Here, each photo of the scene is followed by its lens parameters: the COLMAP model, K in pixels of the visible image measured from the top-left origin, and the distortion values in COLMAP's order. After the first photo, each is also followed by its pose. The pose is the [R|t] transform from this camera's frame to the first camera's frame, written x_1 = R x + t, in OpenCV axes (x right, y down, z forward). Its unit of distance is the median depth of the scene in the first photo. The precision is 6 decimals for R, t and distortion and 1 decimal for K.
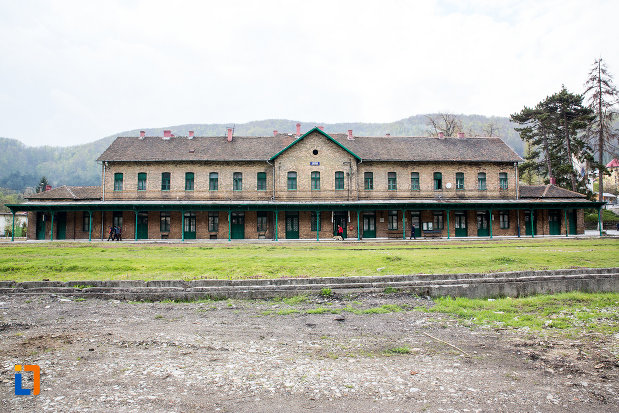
lens RADIAL K [[405.0, 0, 309.5], [0, 405.0, 206.5], [0, 0, 1]] dist [-0.081100, 0.001141]
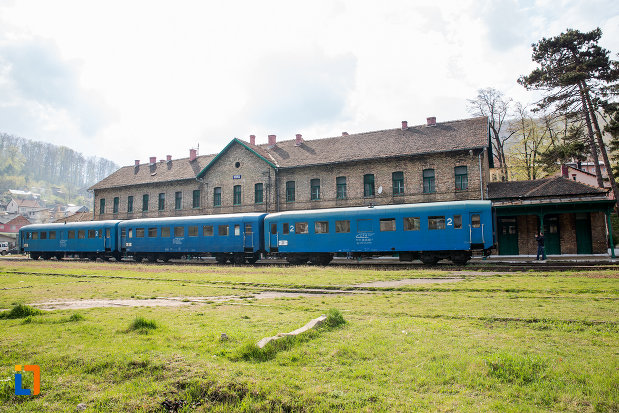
lens RADIAL K [[405.0, 0, 309.5], [0, 405.0, 206.5], [0, 0, 1]] dist [-0.081100, 0.001141]
pose [[0.880414, -0.048514, -0.471718, 0.603335], [0.037477, 0.998760, -0.032771, -0.000300], [0.472723, 0.011174, 0.881140, 0.254141]]
